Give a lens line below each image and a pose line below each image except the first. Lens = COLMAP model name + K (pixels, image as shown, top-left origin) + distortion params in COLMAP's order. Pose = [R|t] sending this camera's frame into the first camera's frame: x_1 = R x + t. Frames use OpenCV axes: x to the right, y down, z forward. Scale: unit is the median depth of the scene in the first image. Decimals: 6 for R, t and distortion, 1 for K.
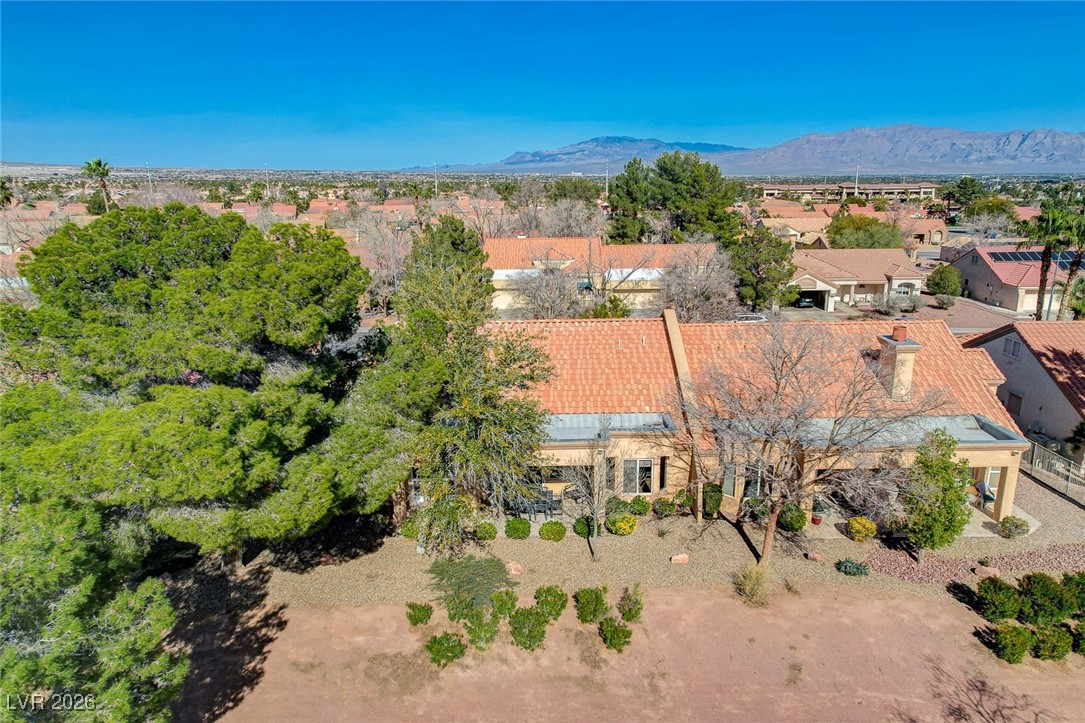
lens RADIAL K [[686.0, 0, 549.5], [0, 686.0, 369.6], [0, 0, 1]] dist [-0.043130, 0.057596]
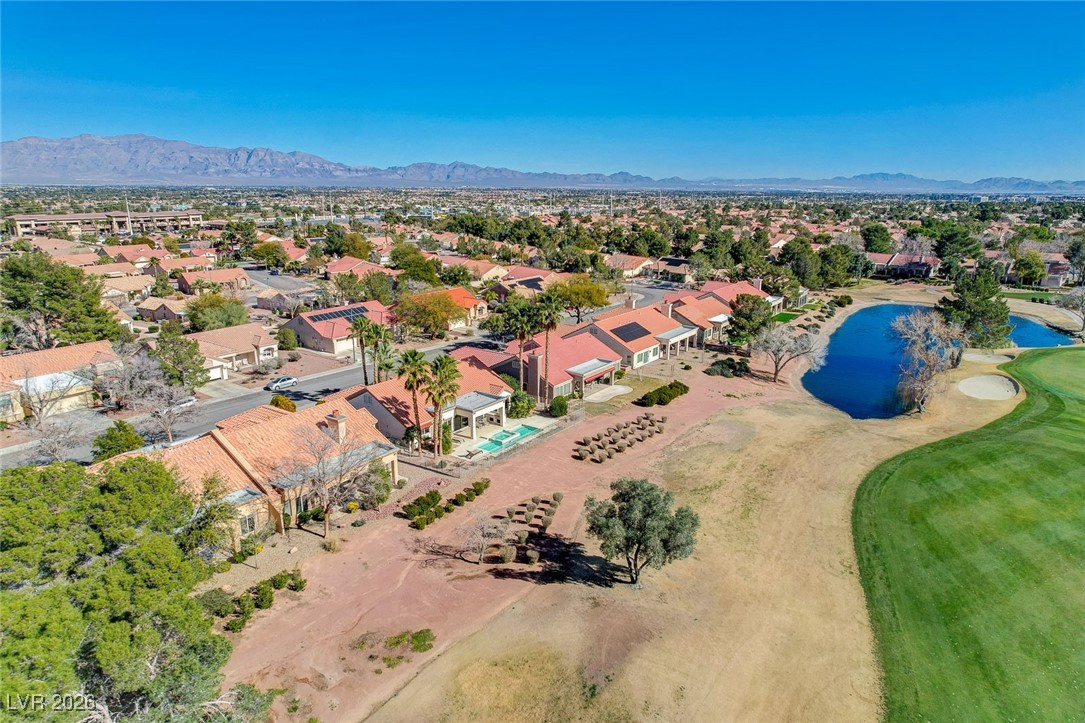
lens RADIAL K [[686.0, 0, 549.5], [0, 686.0, 369.6], [0, 0, 1]] dist [-0.043130, 0.057596]
pose [[0.551273, -0.198428, 0.810386, -0.321976], [0.203361, 0.973969, 0.100144, -0.105311], [-0.809162, 0.109594, 0.577275, -0.304470]]
